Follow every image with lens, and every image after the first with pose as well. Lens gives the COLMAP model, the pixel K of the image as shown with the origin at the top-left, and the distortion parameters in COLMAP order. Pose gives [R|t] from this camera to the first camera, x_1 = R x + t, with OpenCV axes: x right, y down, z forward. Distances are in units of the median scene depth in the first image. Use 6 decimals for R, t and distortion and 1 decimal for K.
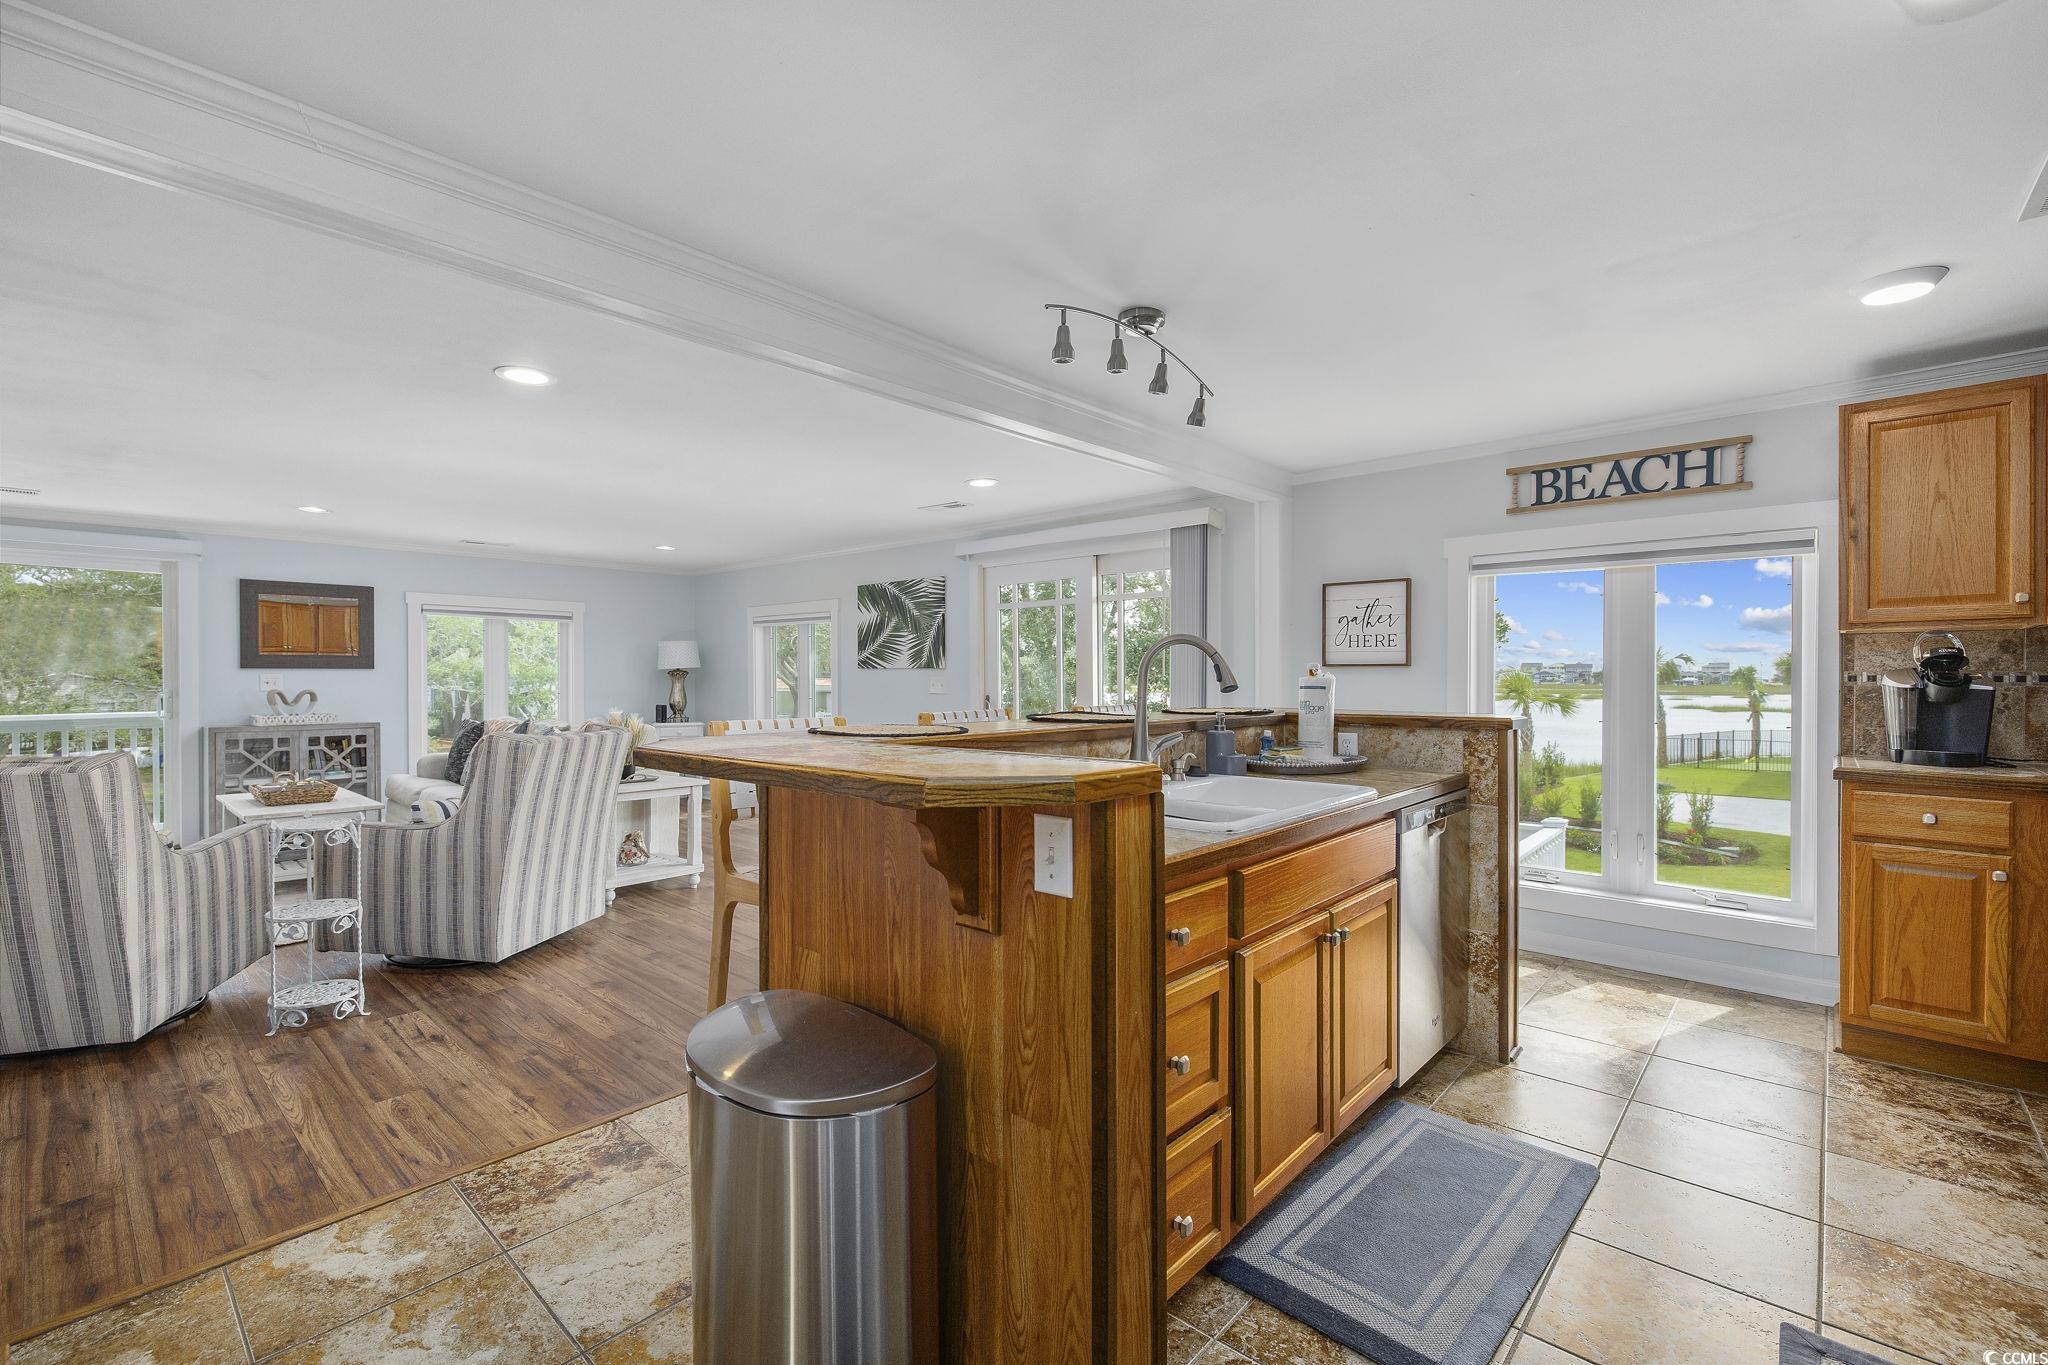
lens RADIAL K [[912.6, 0, 1020.5], [0, 912.6, 684.6], [0, 0, 1]] dist [0.001241, -0.000591]
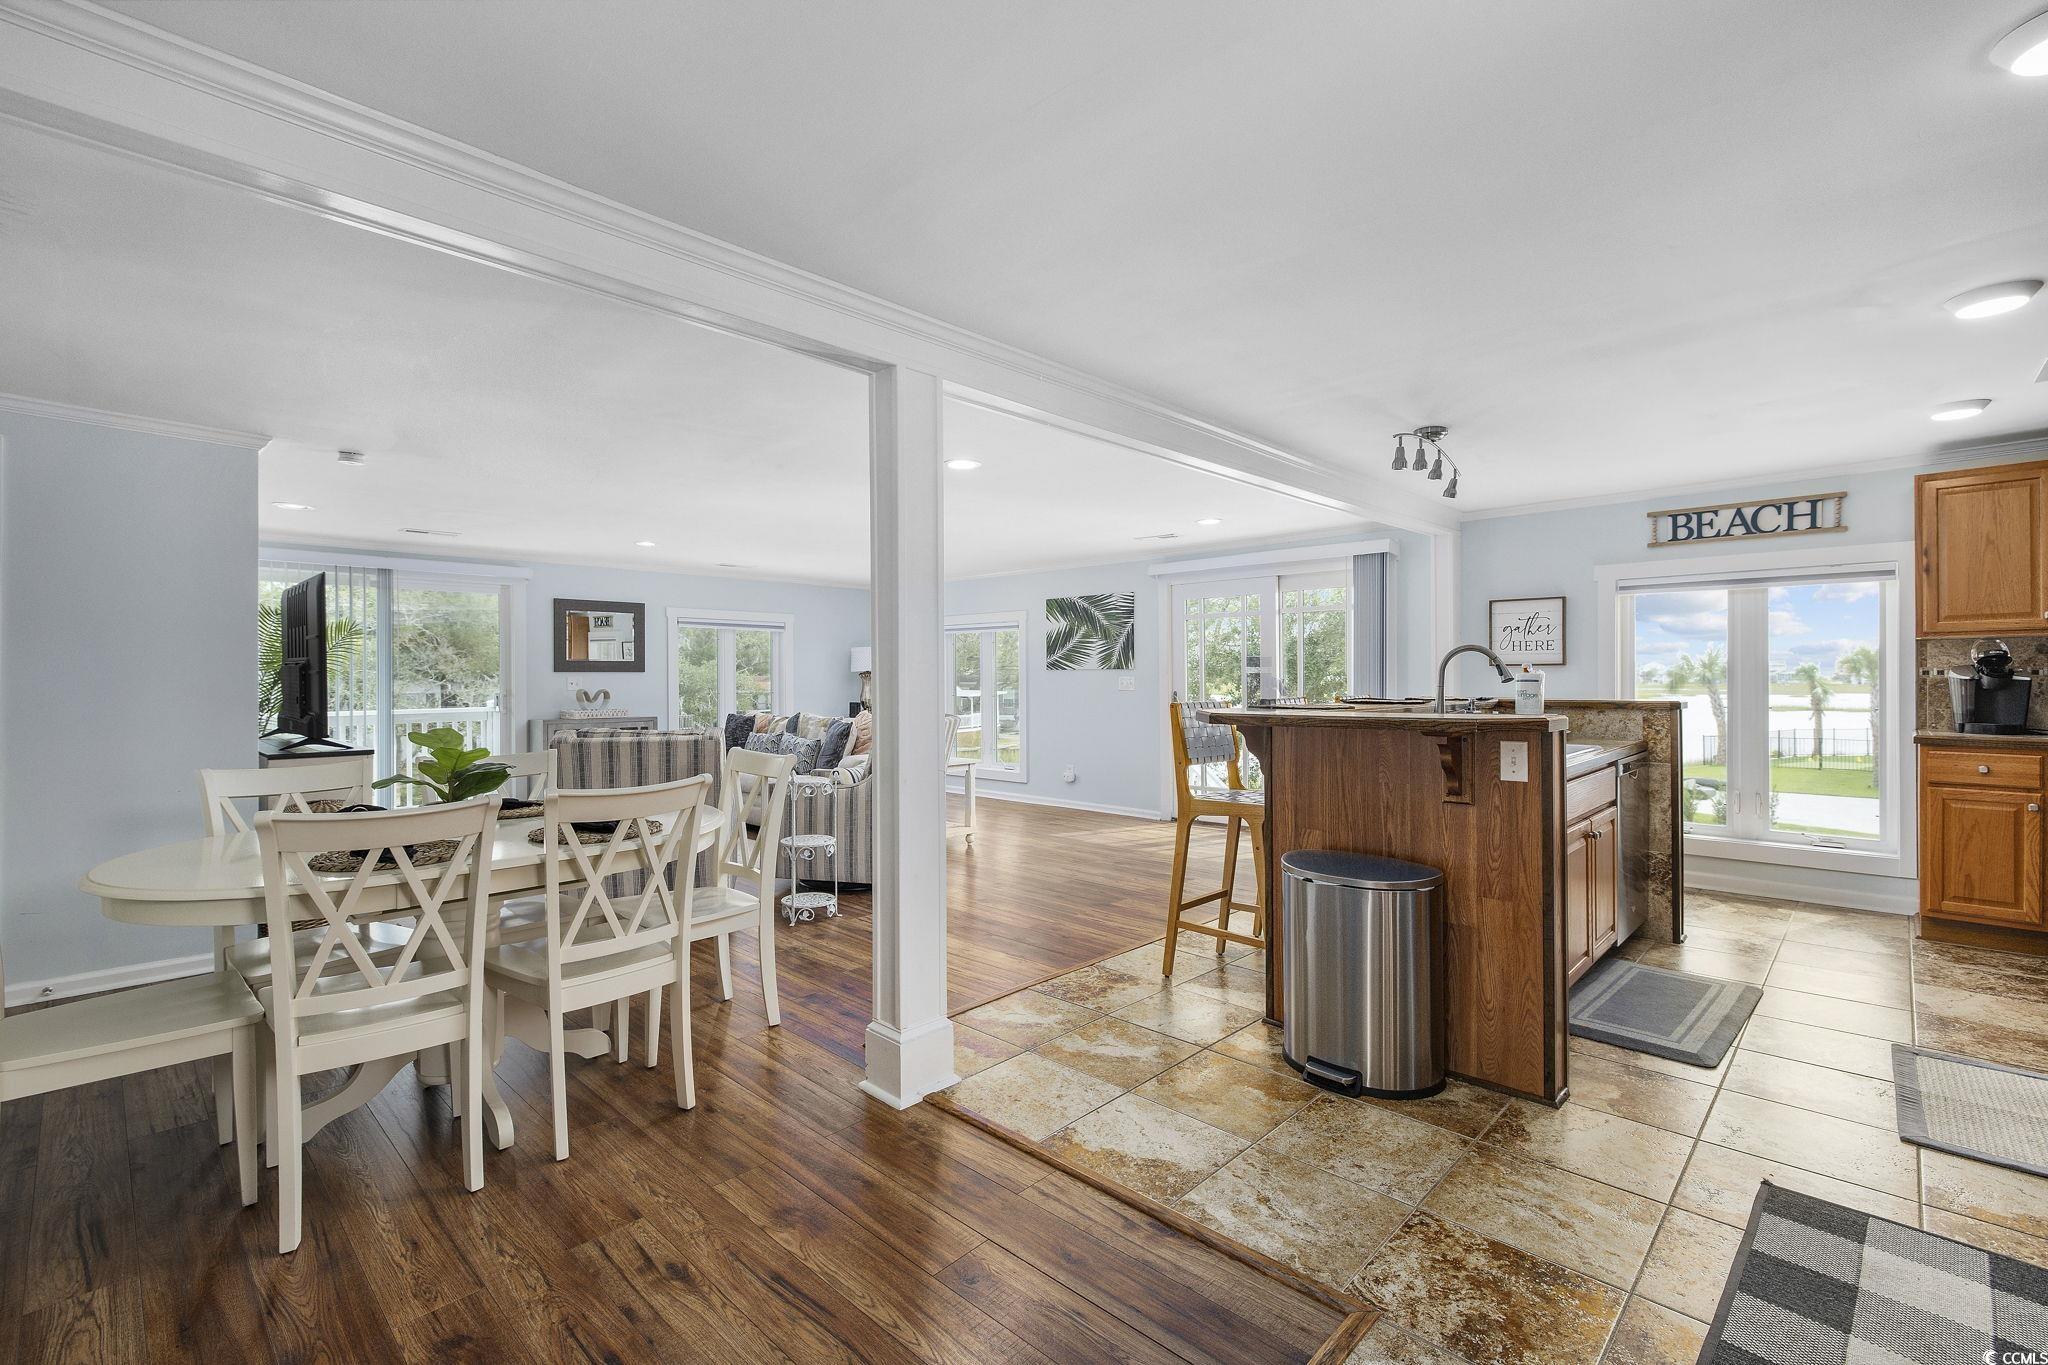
lens RADIAL K [[912.6, 0, 1027.5], [0, 912.6, 681.2], [0, 0, 1]] dist [0.001241, -0.000591]
pose [[0.999419, -0.004059, -0.033853, -0.417663], [0.003862, 0.999975, -0.005883, 0.009548], [0.033876, 0.005749, 0.999409, -0.444040]]
